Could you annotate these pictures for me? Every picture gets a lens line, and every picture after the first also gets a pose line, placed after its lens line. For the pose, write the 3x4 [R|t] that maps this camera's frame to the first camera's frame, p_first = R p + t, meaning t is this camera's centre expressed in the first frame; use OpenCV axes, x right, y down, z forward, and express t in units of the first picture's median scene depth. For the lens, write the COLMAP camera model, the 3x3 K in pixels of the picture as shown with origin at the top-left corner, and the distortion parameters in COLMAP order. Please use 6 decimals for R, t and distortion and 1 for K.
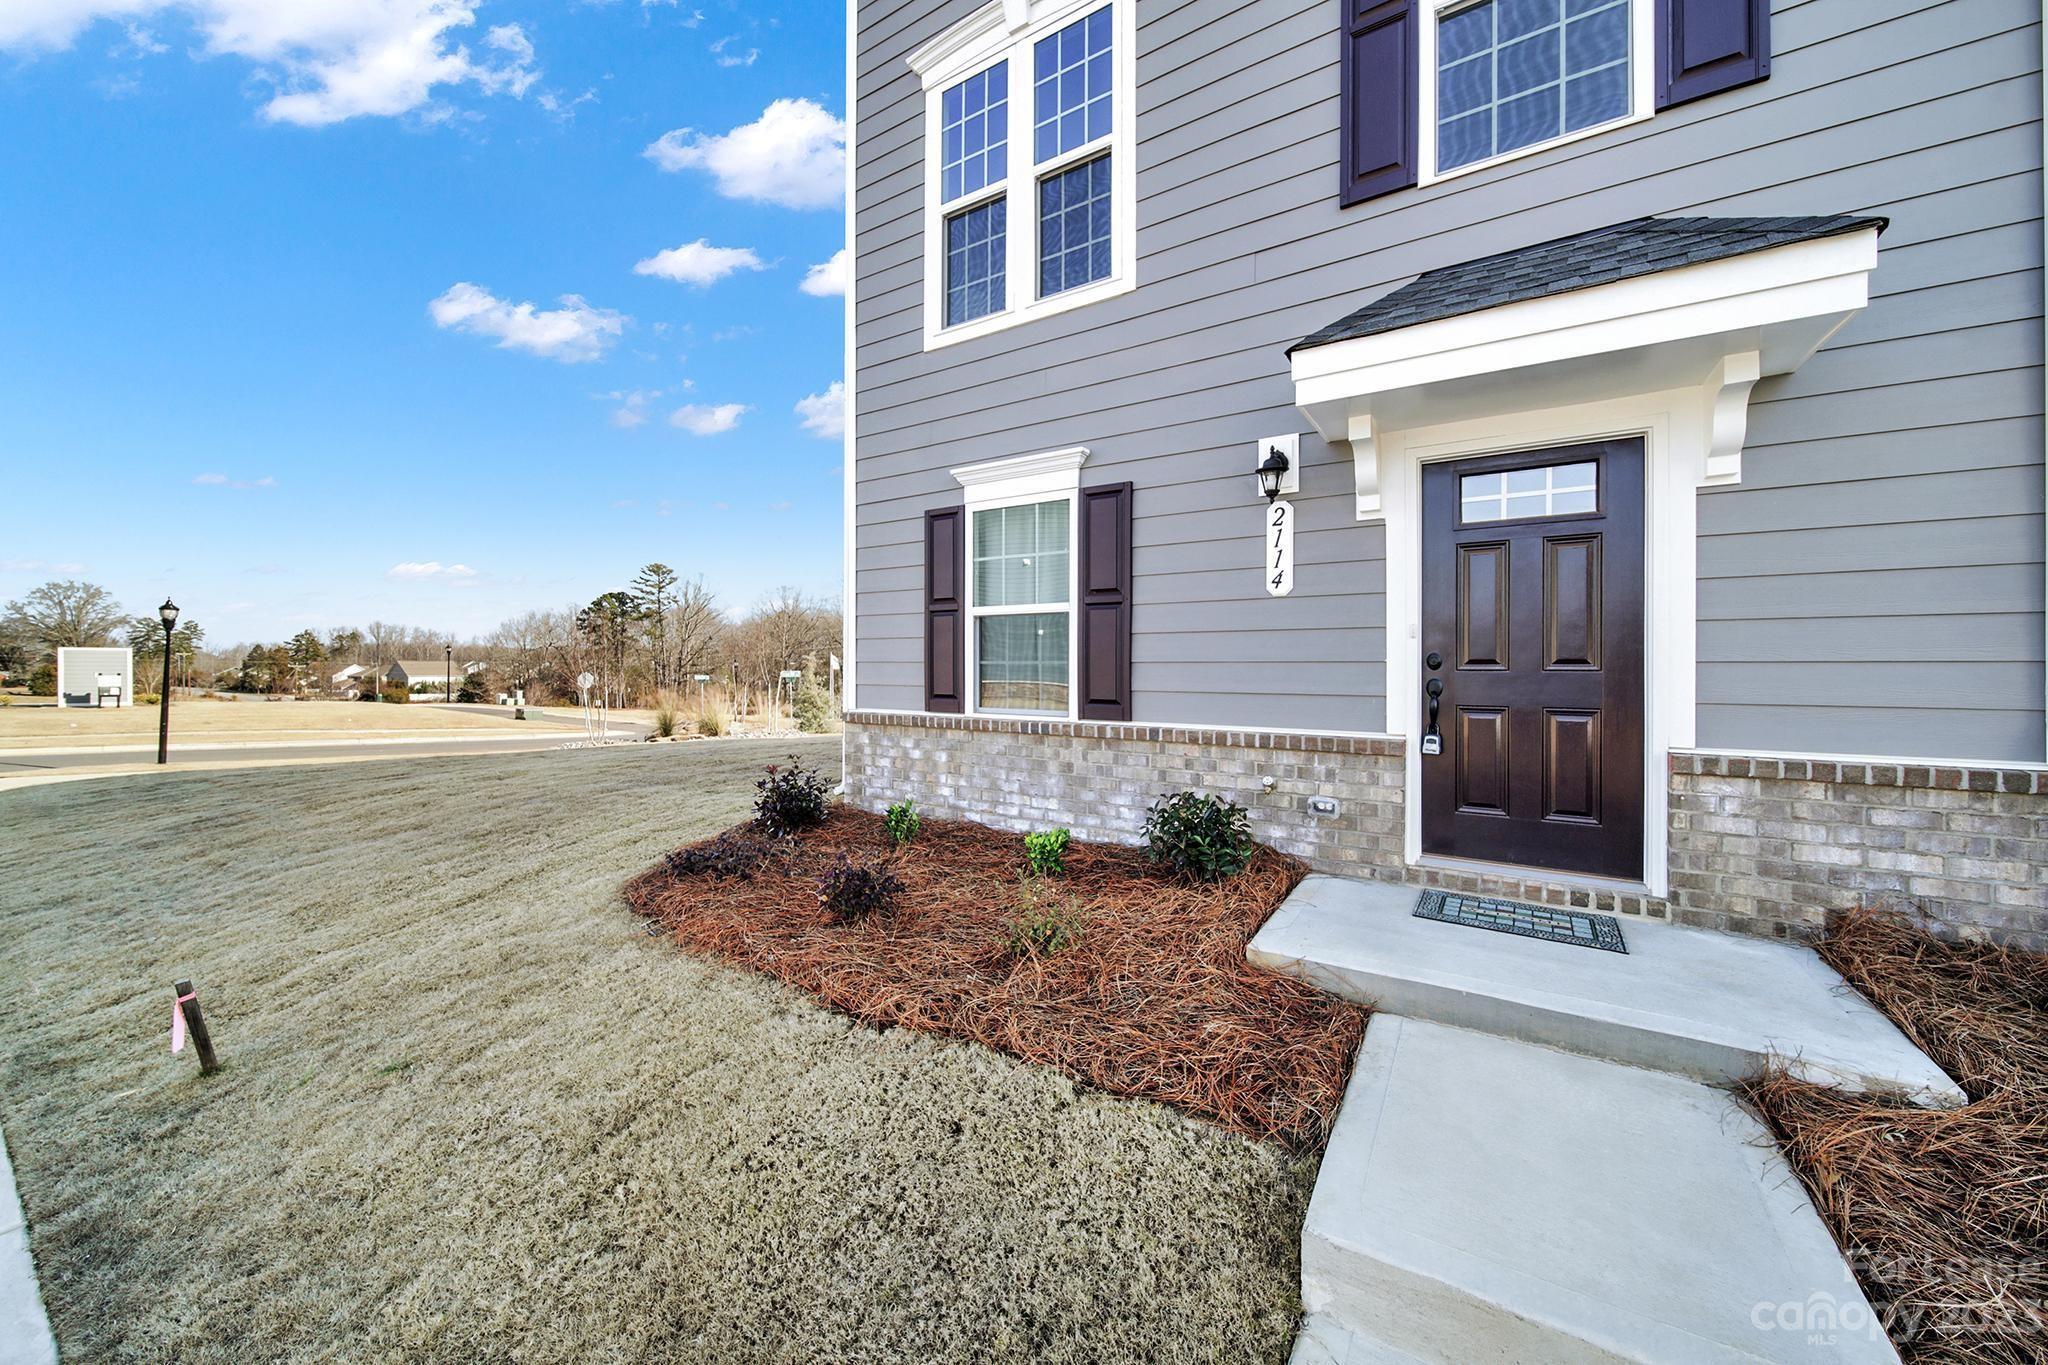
lens RADIAL K [[743.9, 0, 1025.3], [0, 743.9, 673.0], [0, 0, 1]] dist [-0.000397, 0.000170]
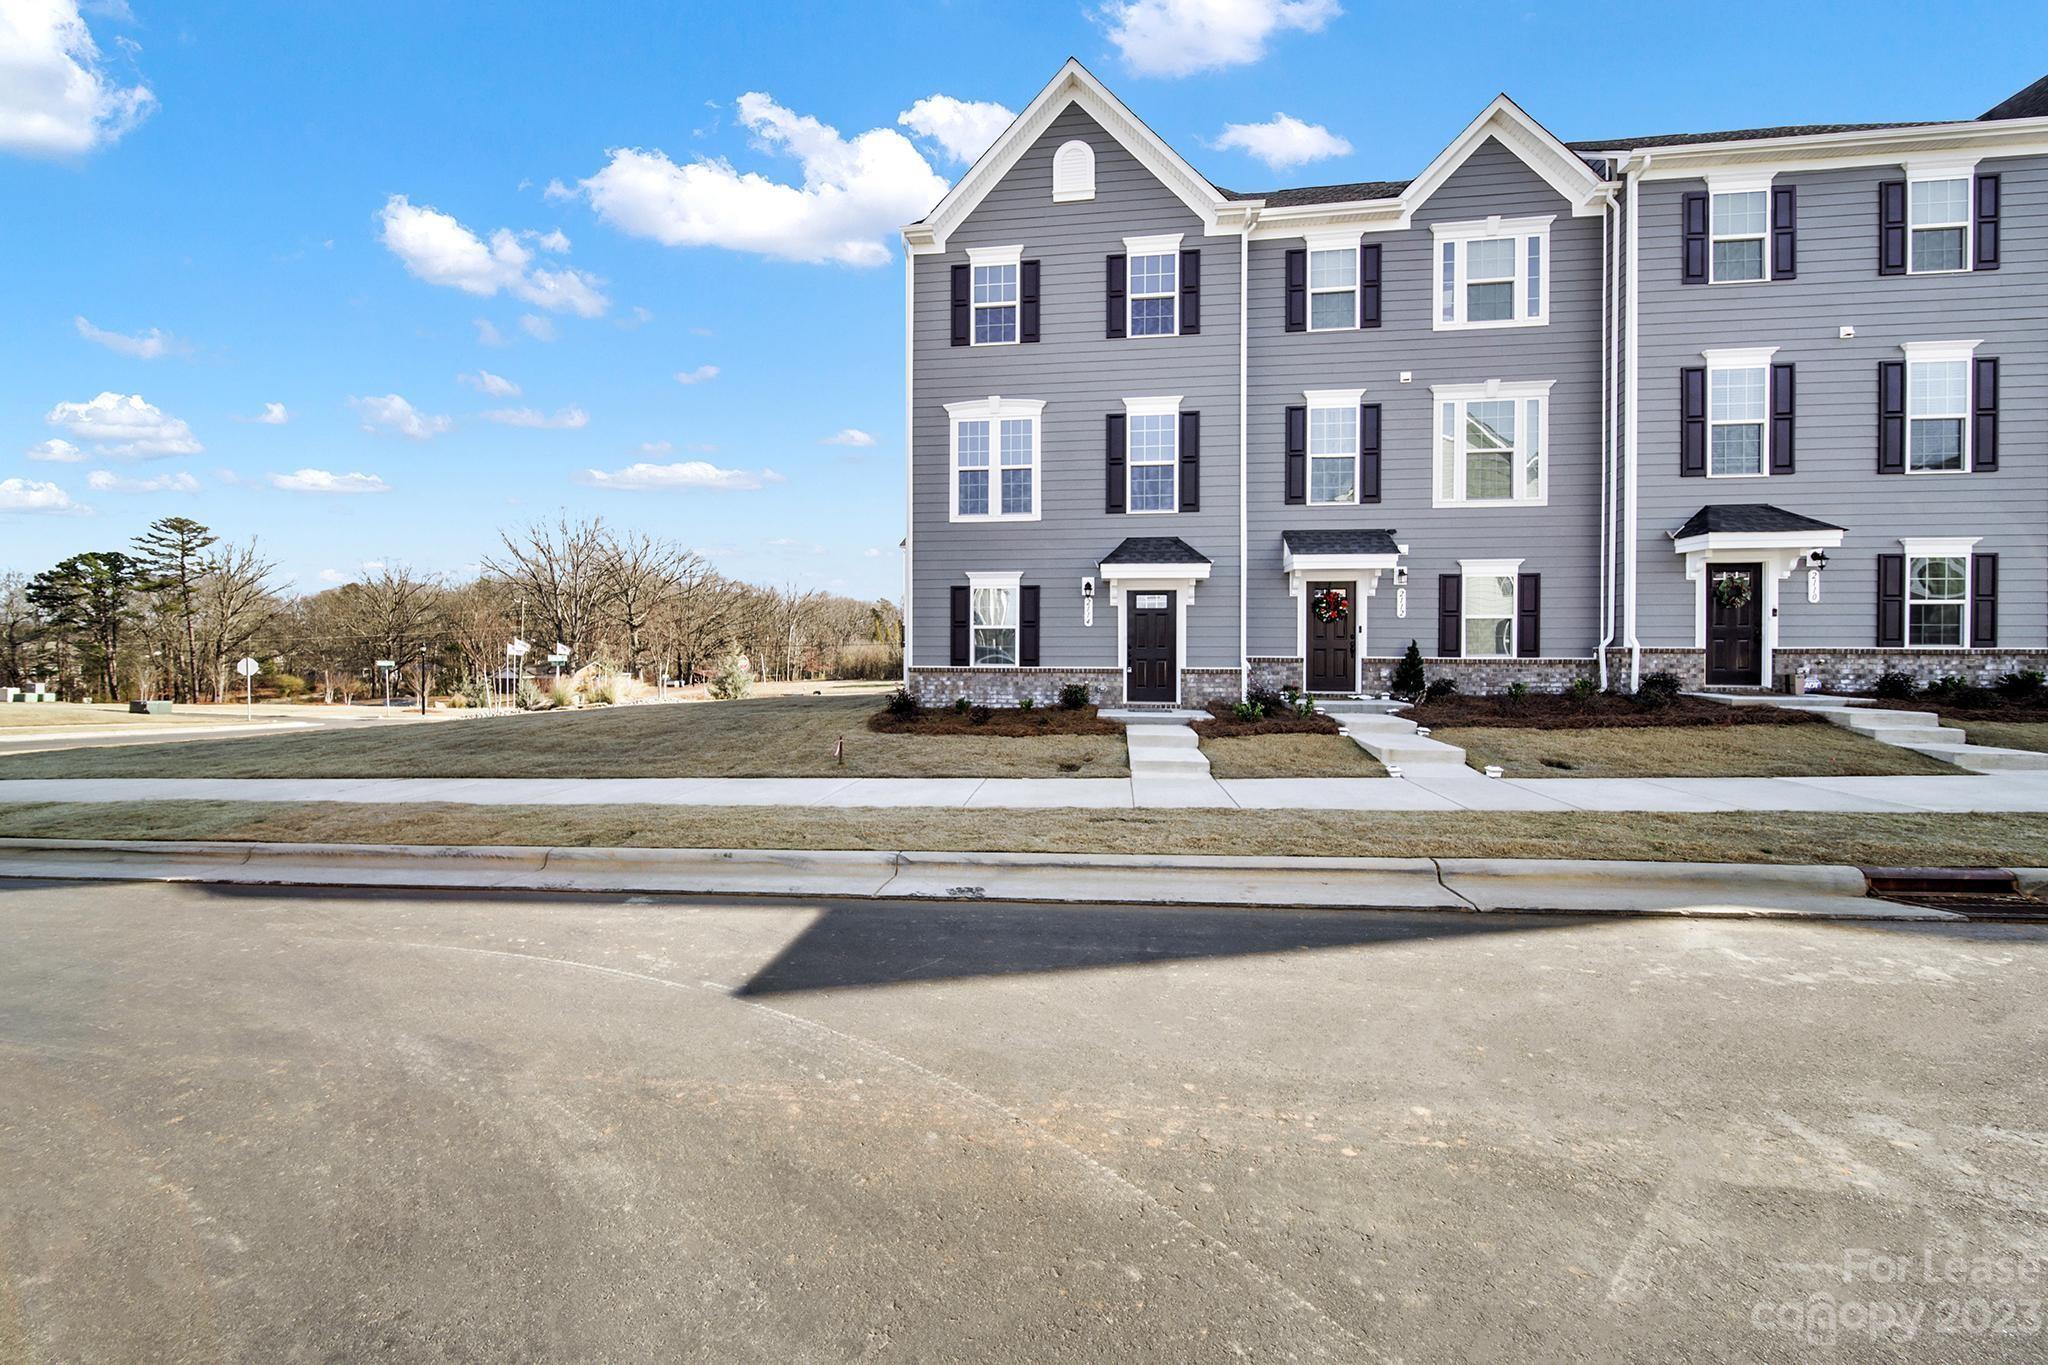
lens RADIAL K [[743.9, 0, 1027.0], [0, 743.9, 670.1], [0, 0, 1]] dist [-0.000397, 0.000170]
pose [[0.899097, -0.008002, 0.437677, -1.152048], [0.002796, 0.999917, 0.012539, 0.040004], [-0.437741, -0.010050, 0.899045, -1.574853]]
